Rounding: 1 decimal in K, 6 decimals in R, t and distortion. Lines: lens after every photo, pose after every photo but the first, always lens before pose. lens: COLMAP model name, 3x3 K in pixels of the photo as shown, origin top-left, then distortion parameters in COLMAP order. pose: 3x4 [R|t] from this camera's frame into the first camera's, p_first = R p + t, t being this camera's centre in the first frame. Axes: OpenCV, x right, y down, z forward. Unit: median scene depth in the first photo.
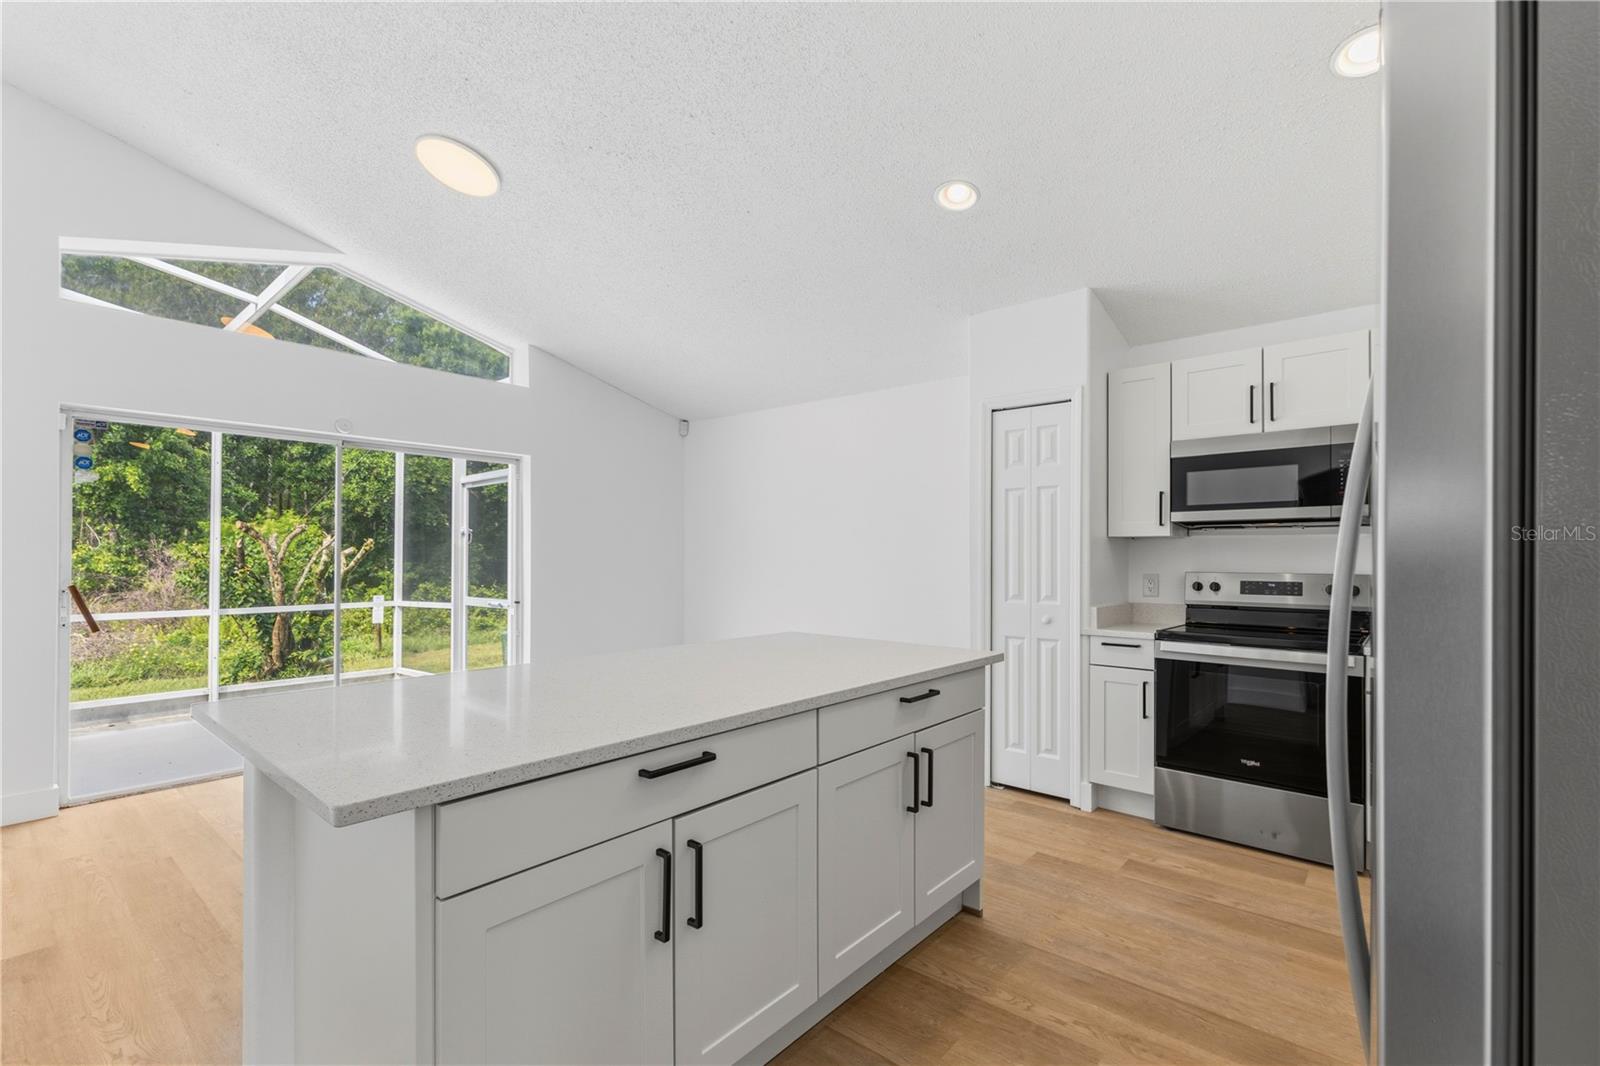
lens RADIAL K [[708.6, 0, 809.4], [0, 708.6, 548.3], [0, 0, 1]] dist [0.013315, -0.002702]
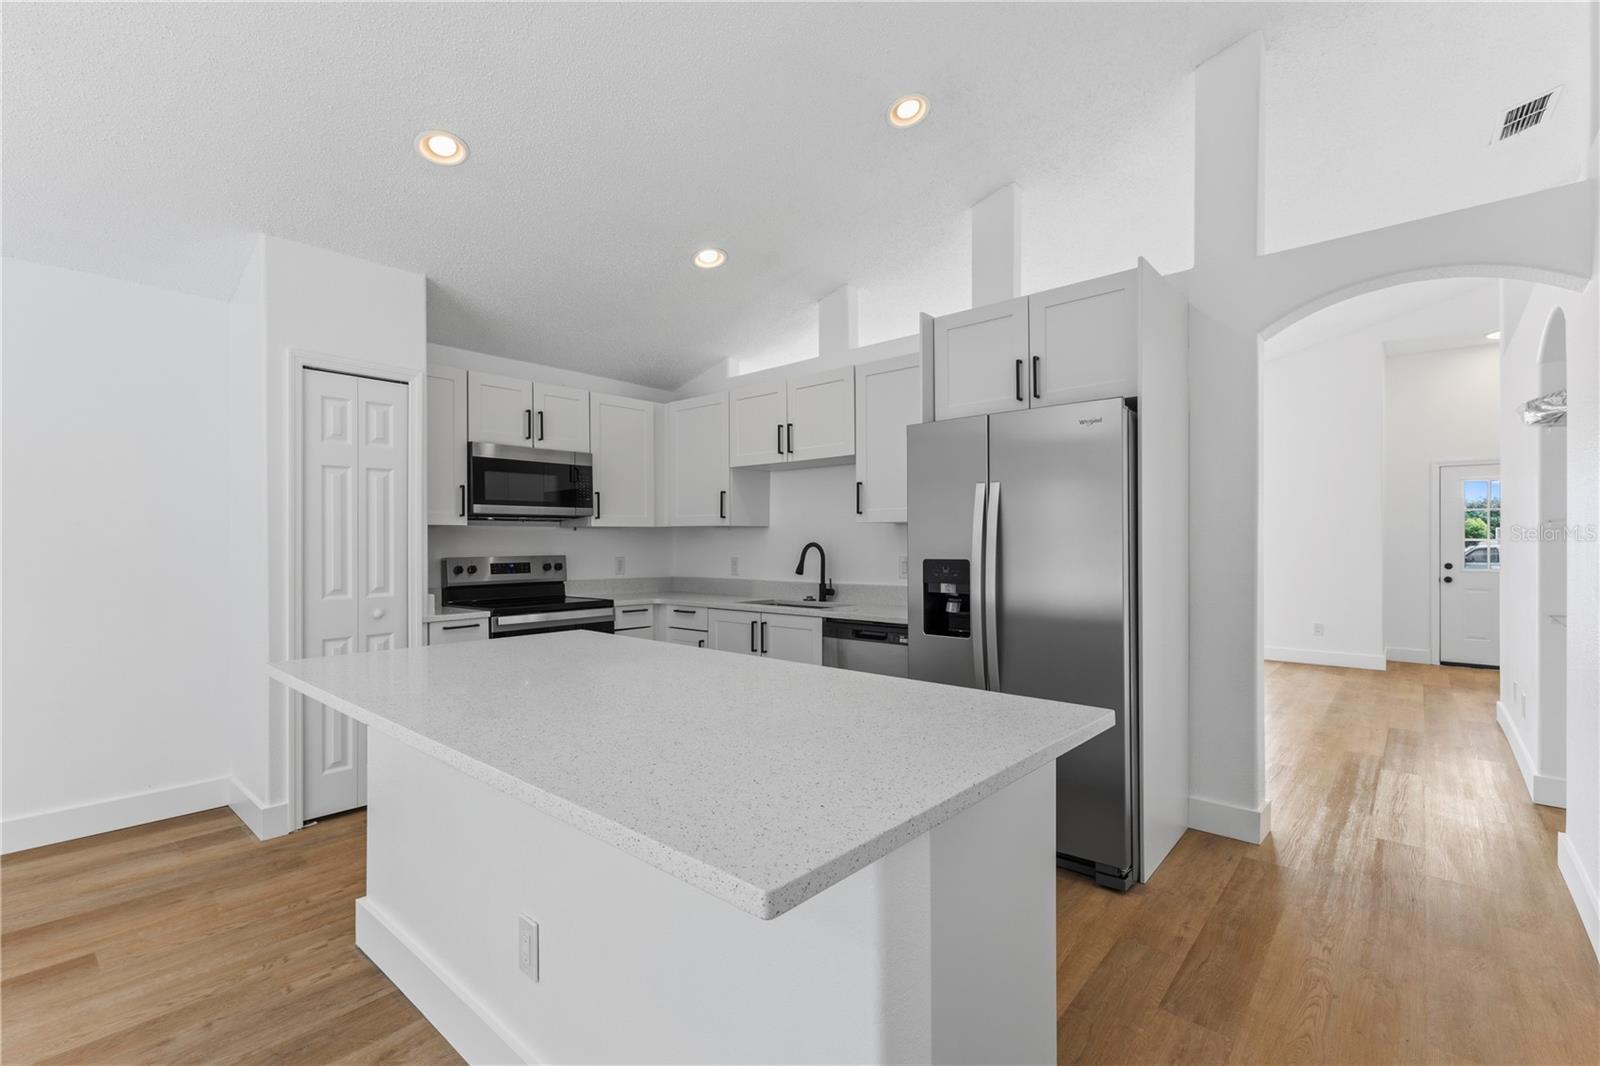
lens RADIAL K [[708.6, 0, 809.2], [0, 708.6, 534.6], [0, 0, 1]] dist [0.013315, -0.002702]
pose [[0.012272, 0.006520, 0.999903, -0.598077], [-0.007698, 0.999950, -0.006426, -0.000066], [-0.999895, -0.007618, 0.012322, 0.441048]]
